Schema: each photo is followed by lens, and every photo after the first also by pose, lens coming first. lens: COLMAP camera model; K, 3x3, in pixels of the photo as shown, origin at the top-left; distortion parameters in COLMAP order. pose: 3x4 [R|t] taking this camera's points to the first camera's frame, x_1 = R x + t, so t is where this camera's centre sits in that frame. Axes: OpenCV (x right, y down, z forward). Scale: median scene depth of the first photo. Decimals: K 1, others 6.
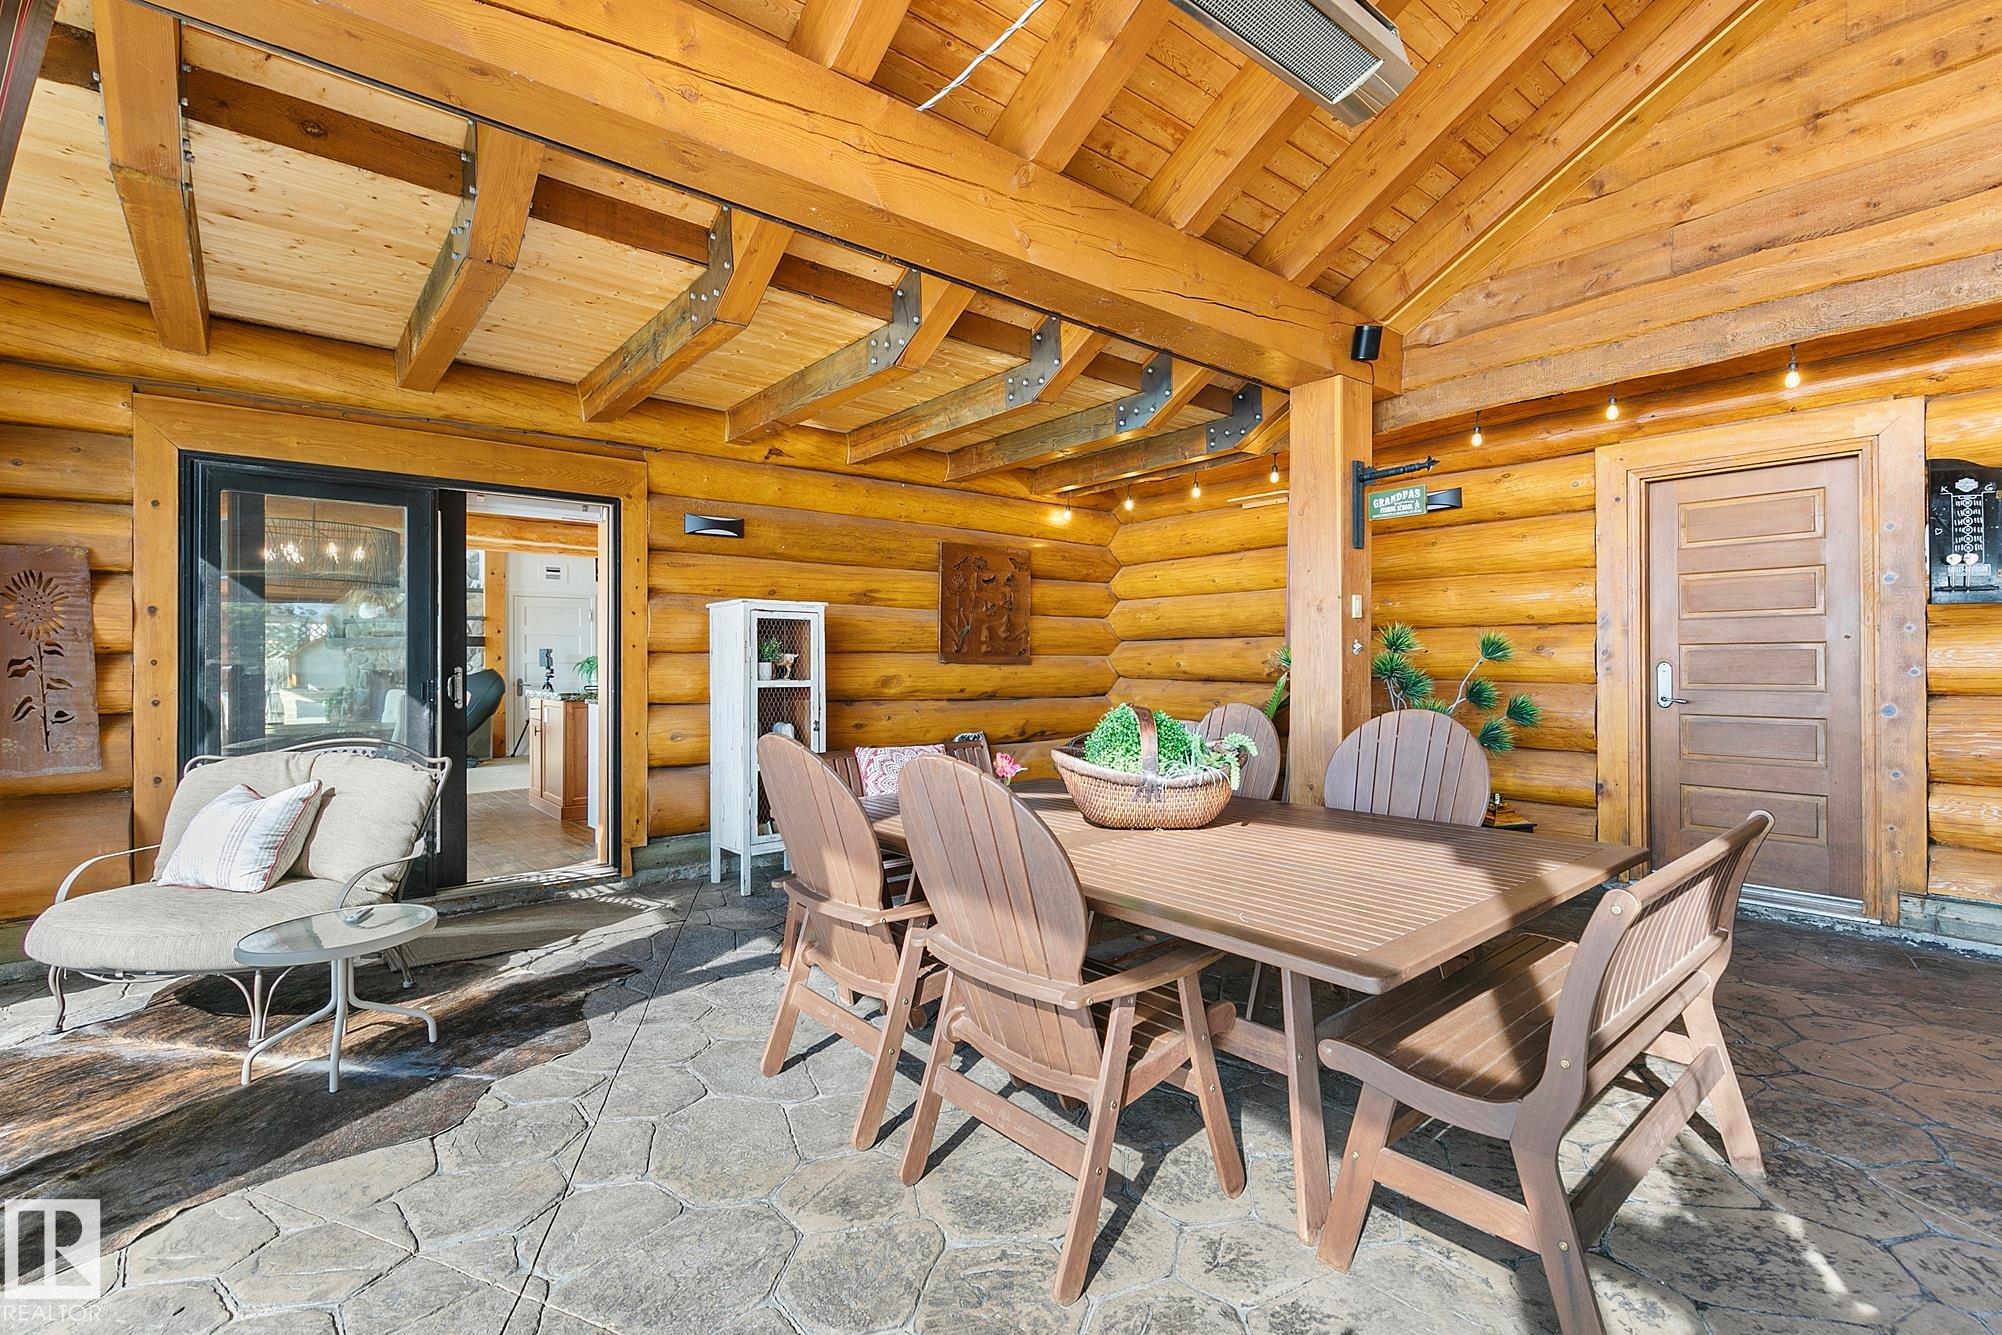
lens RADIAL K [[900.6, 0, 997.0], [0, 900.6, 664.7], [0, 0, 1]] dist [0.003568, 0.000606]
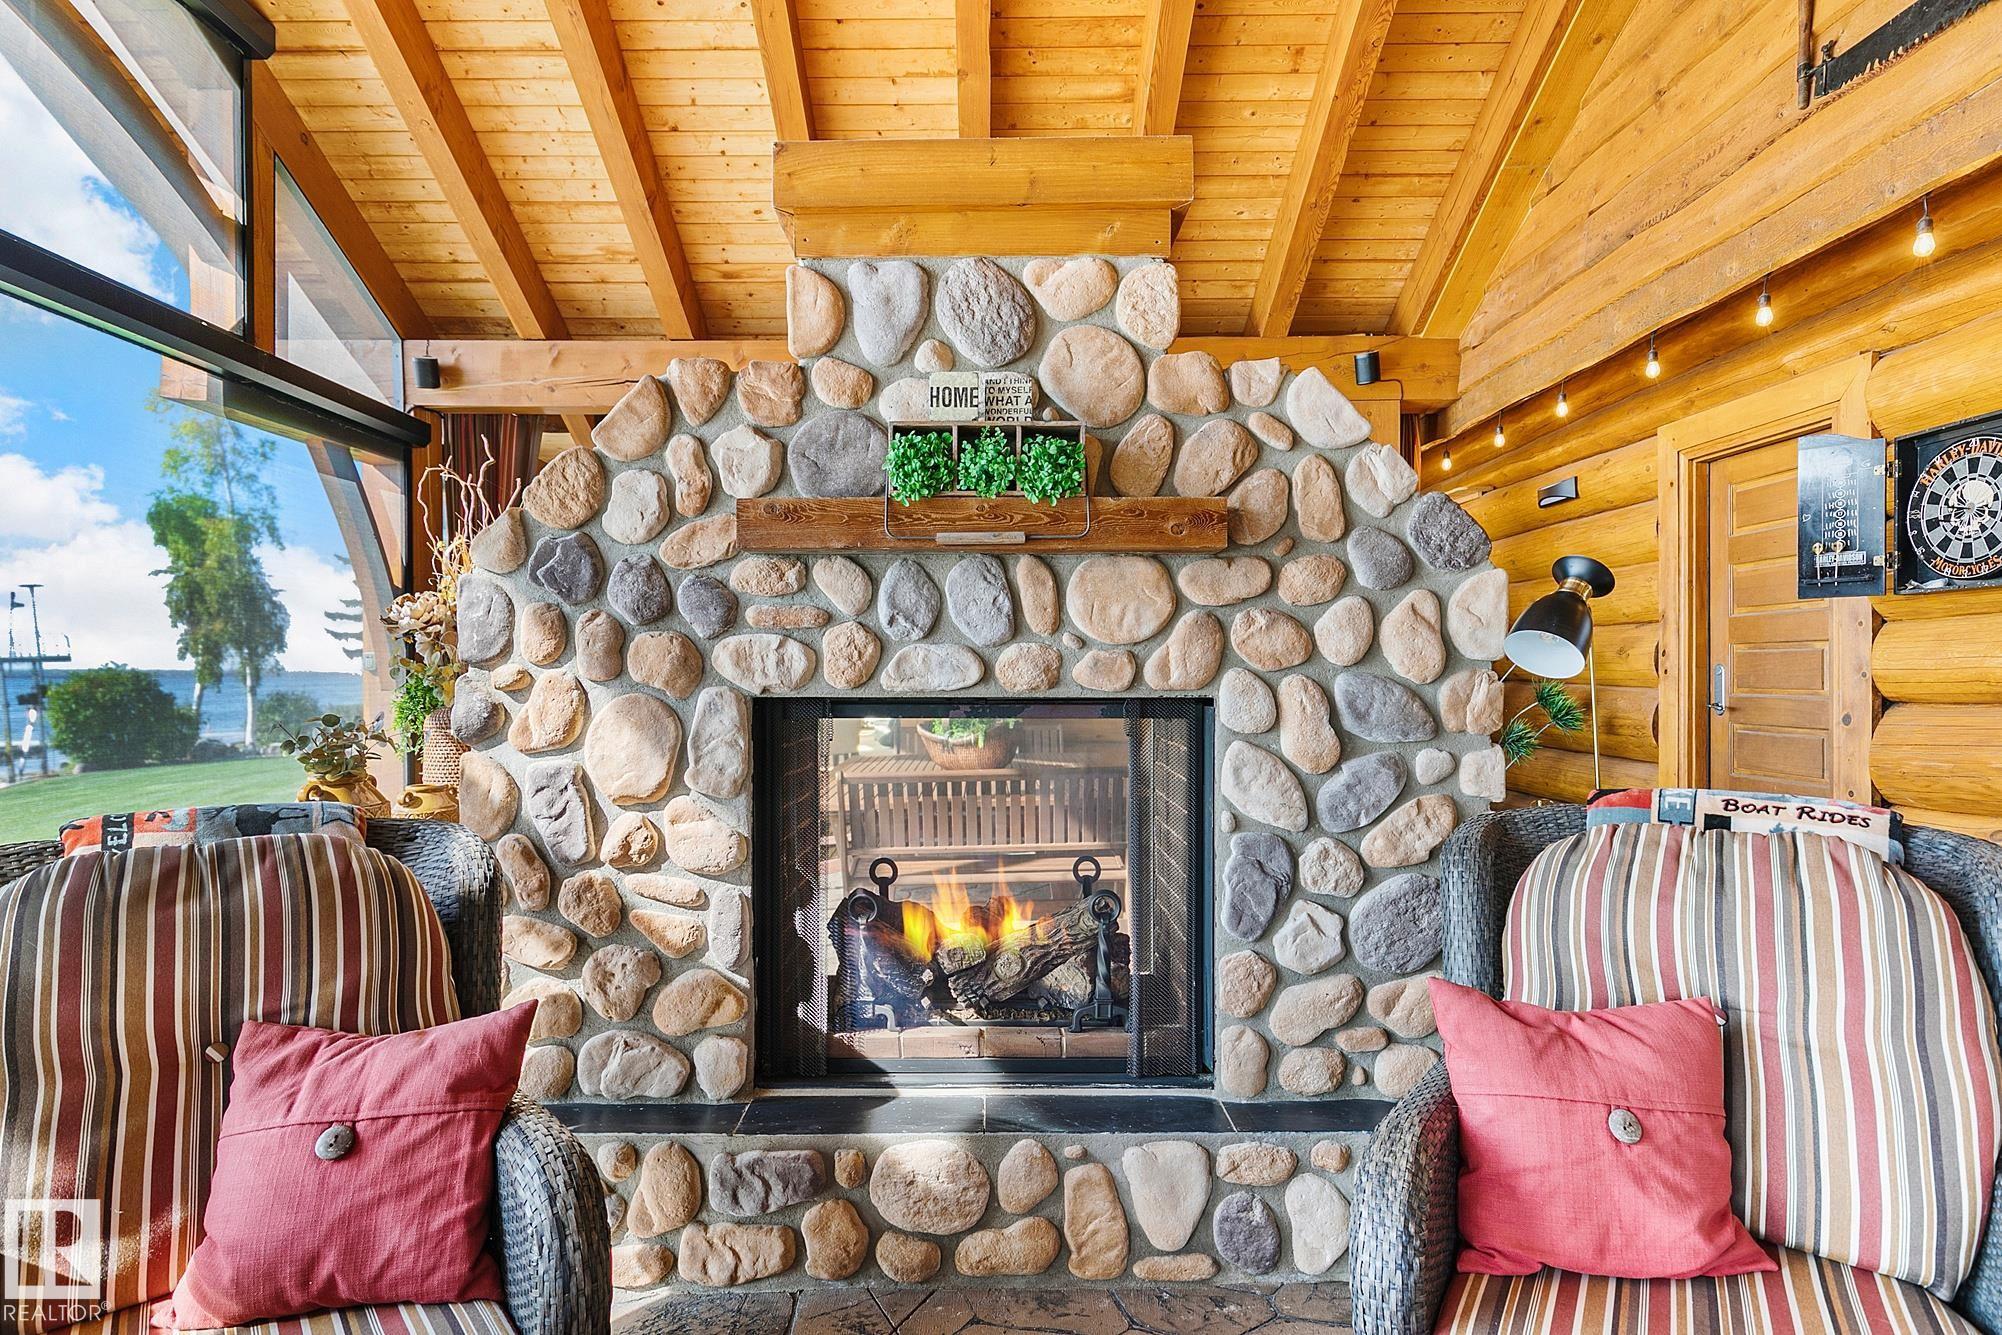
lens RADIAL K [[1032.4, 0, 995.8], [0, 1032.4, 680.6], [0, 0, 1]] dist [0.000515, -0.000433]
pose [[0.775947, 0.005240, -0.630777, 0.978929], [0.001166, 0.999952, 0.009741, 0.002671], [0.630797, -0.008294, 0.775903, -0.275647]]
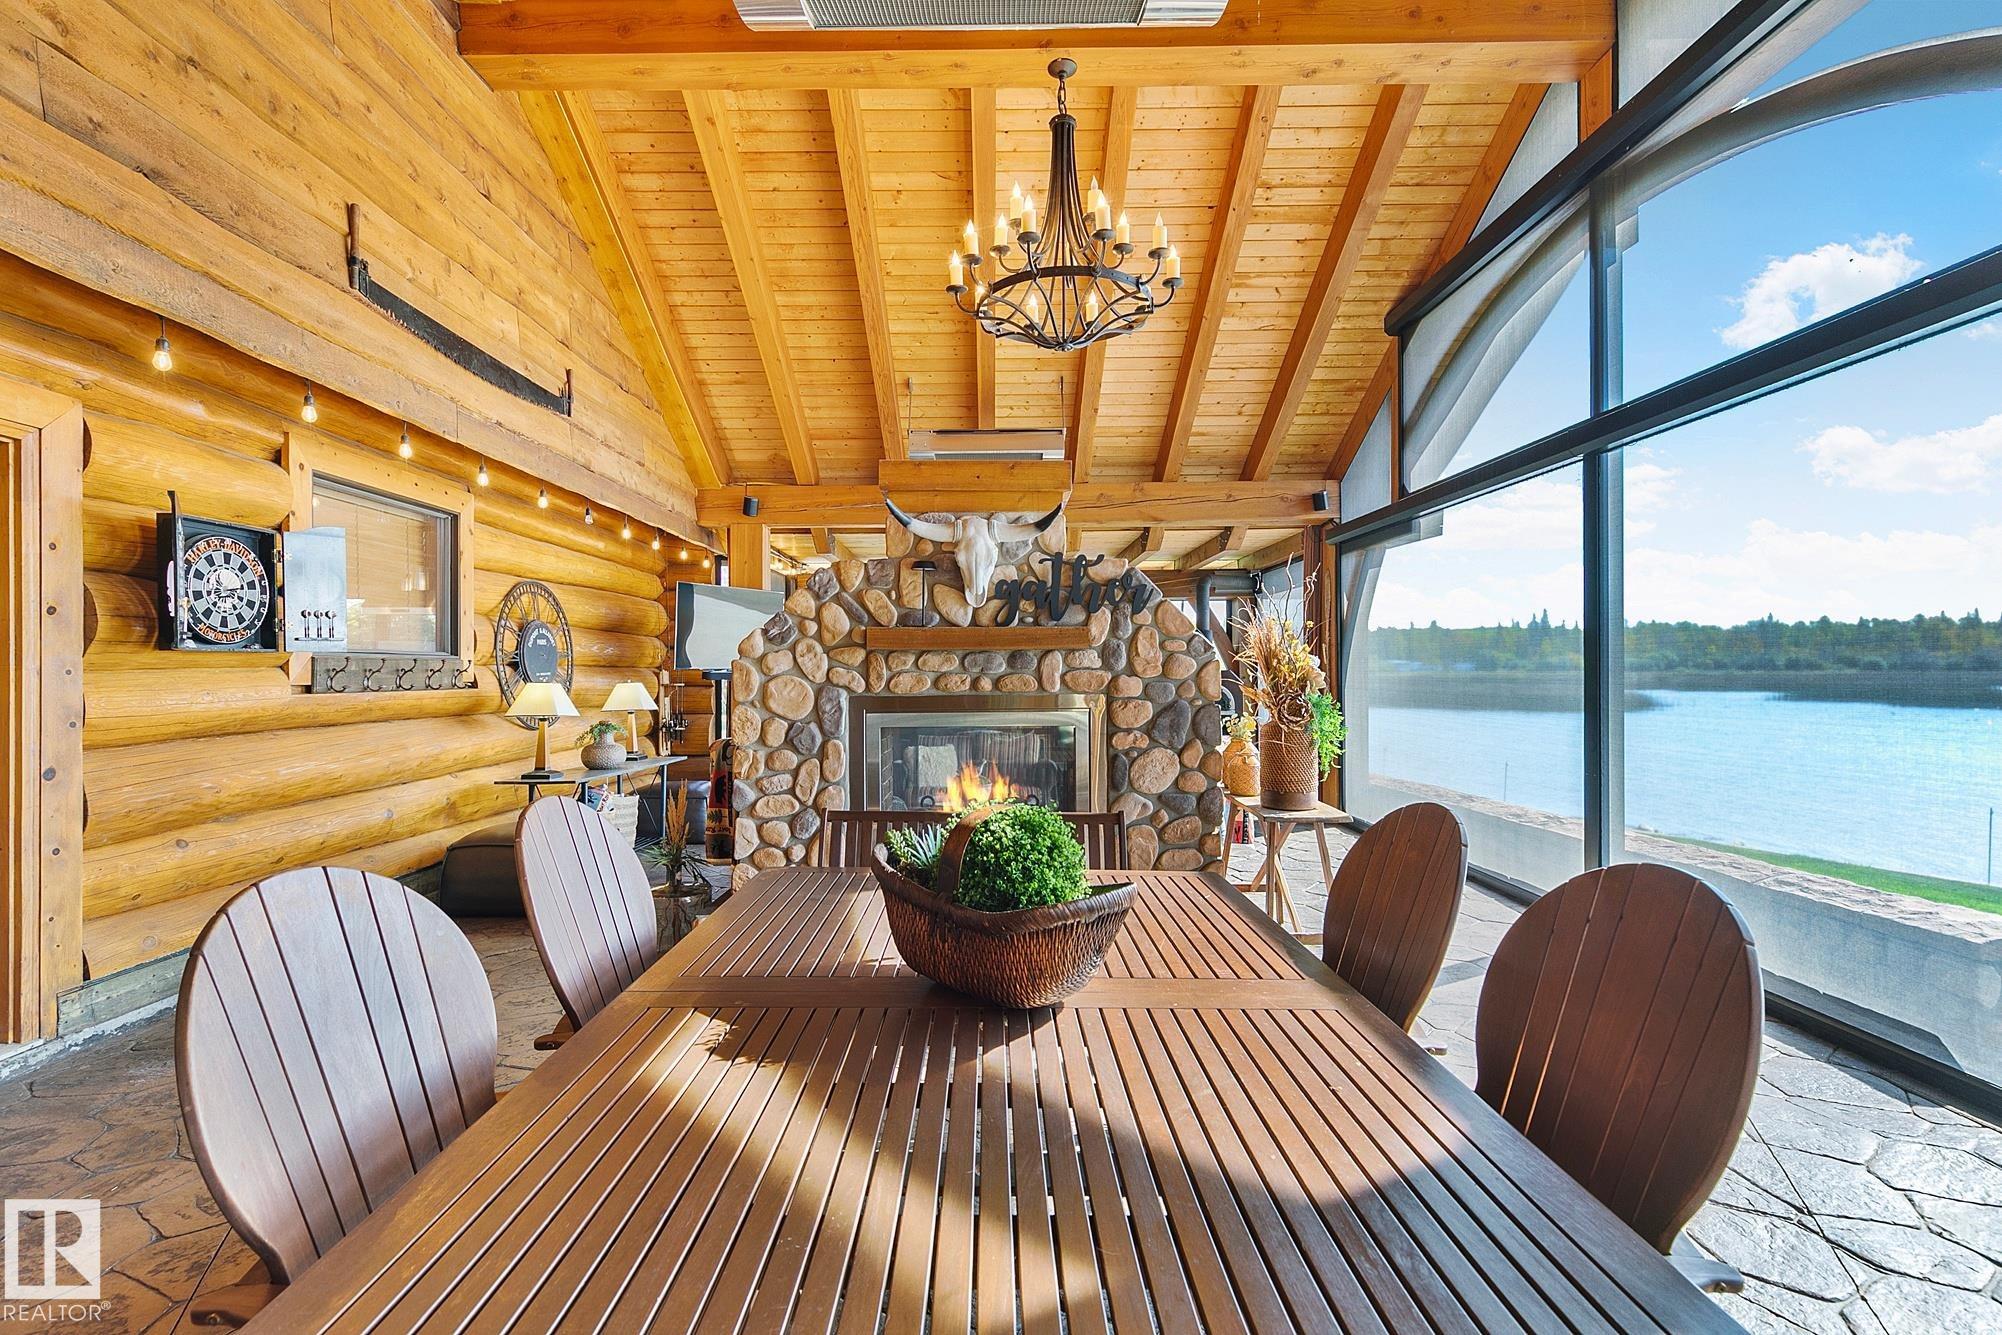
lens RADIAL K [[900.6, 0, 998.0], [0, 900.6, 670.9], [0, 0, 1]] dist [0.003568, 0.000606]
pose [[-0.774202, 0.005224, 0.632917, -0.180940], [0.004172, 0.999986, -0.003151, -0.035149], [-0.632925, 0.000201, -0.774213, 1.091292]]
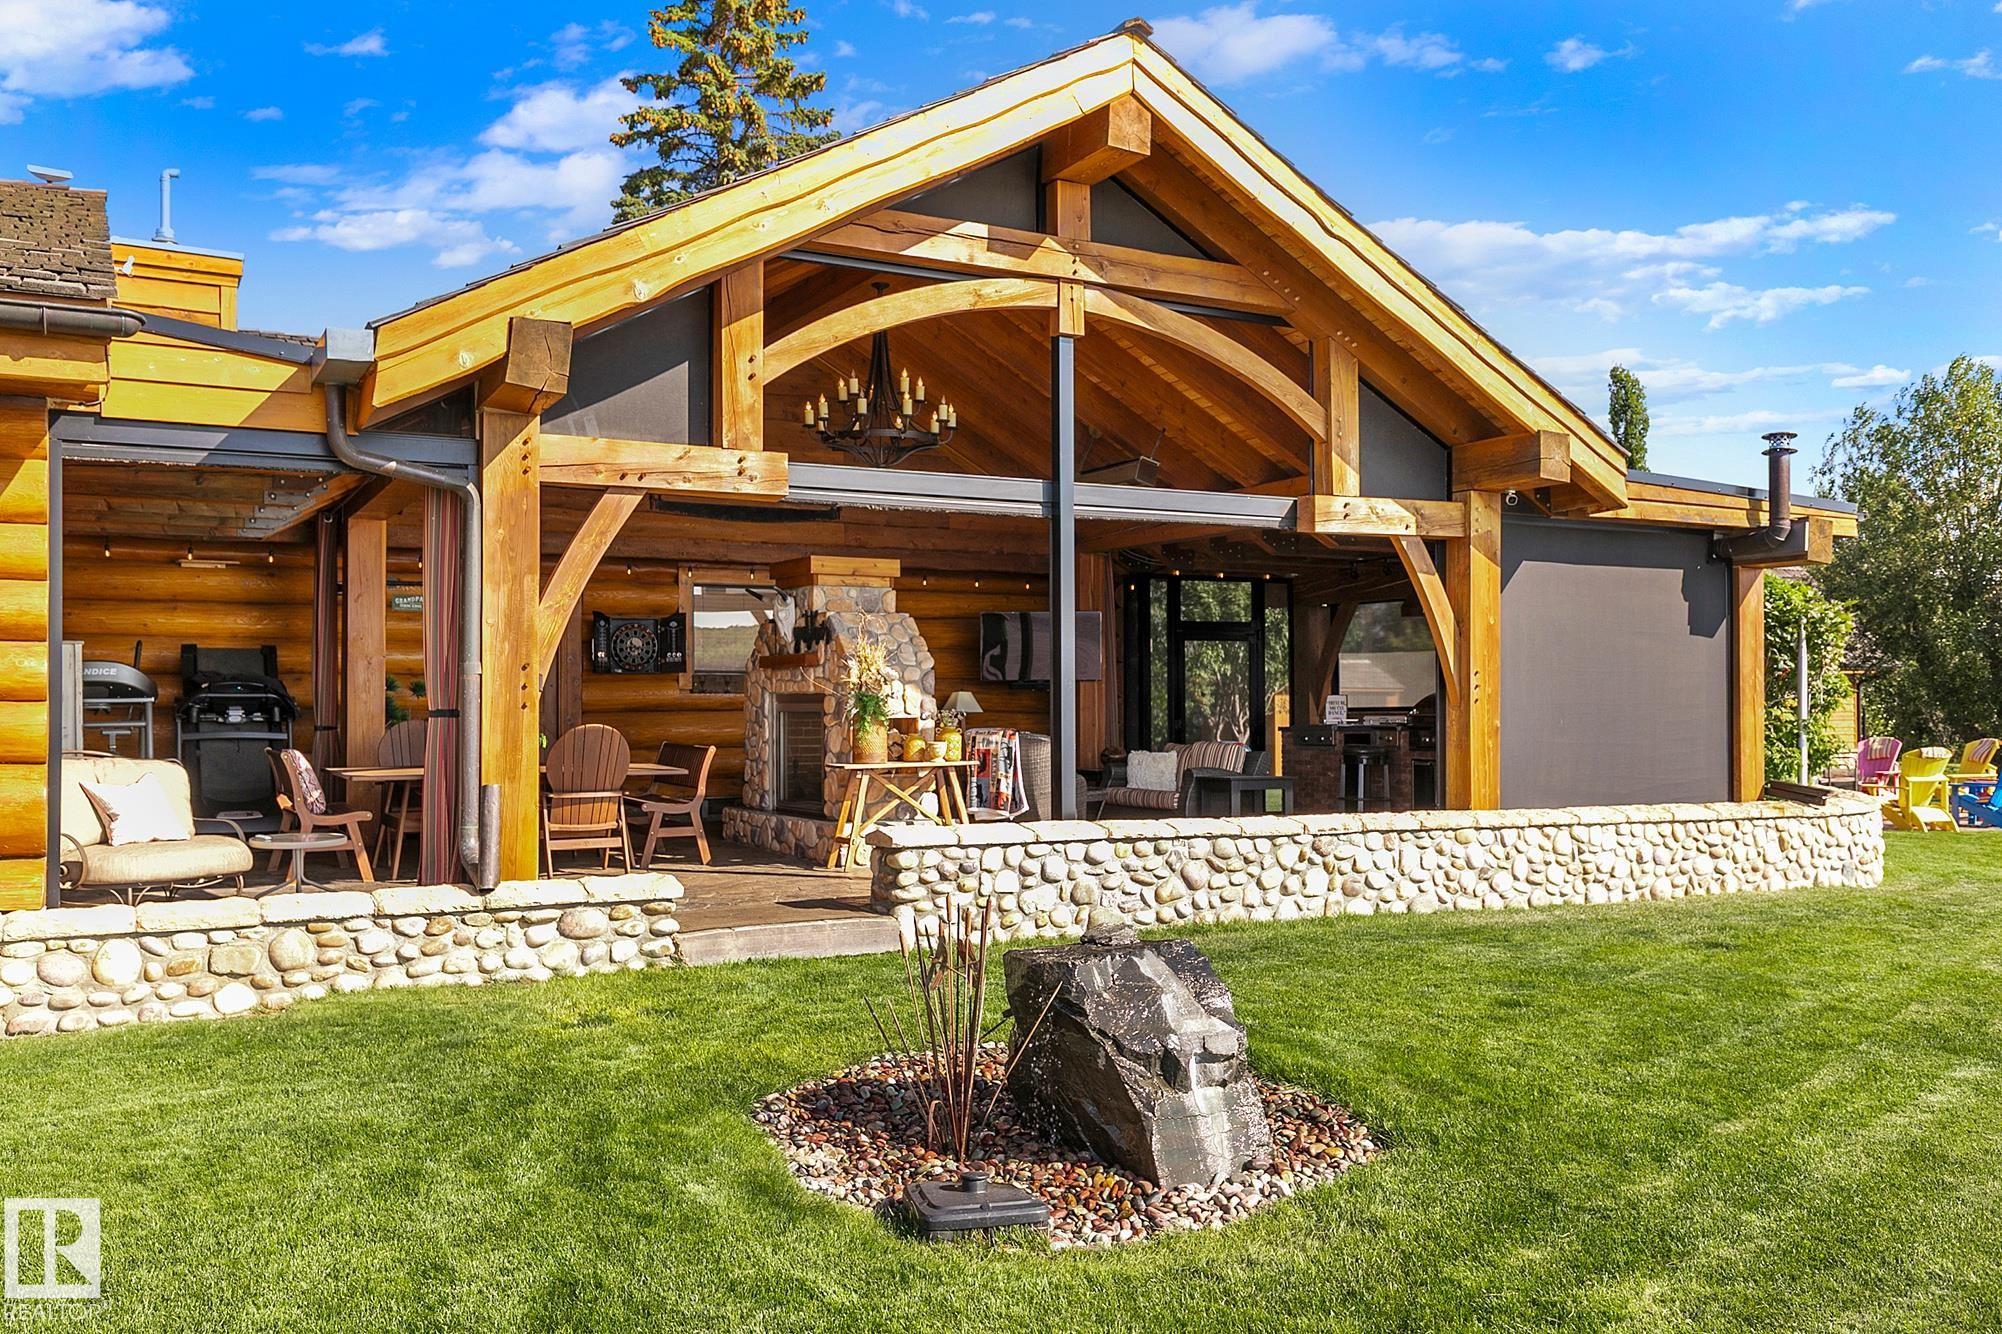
lens RADIAL K [[1660.7, 0, 998.9], [0, 1660.7, 677.3], [0, 0, 1]] dist [0.009354, 0.003473]
pose [[0.184401, 0.014688, 0.982741, -2.736761], [0.000185, 0.999888, -0.014979, 0.007449], [-0.982851, 0.002943, 0.184378, -0.744730]]
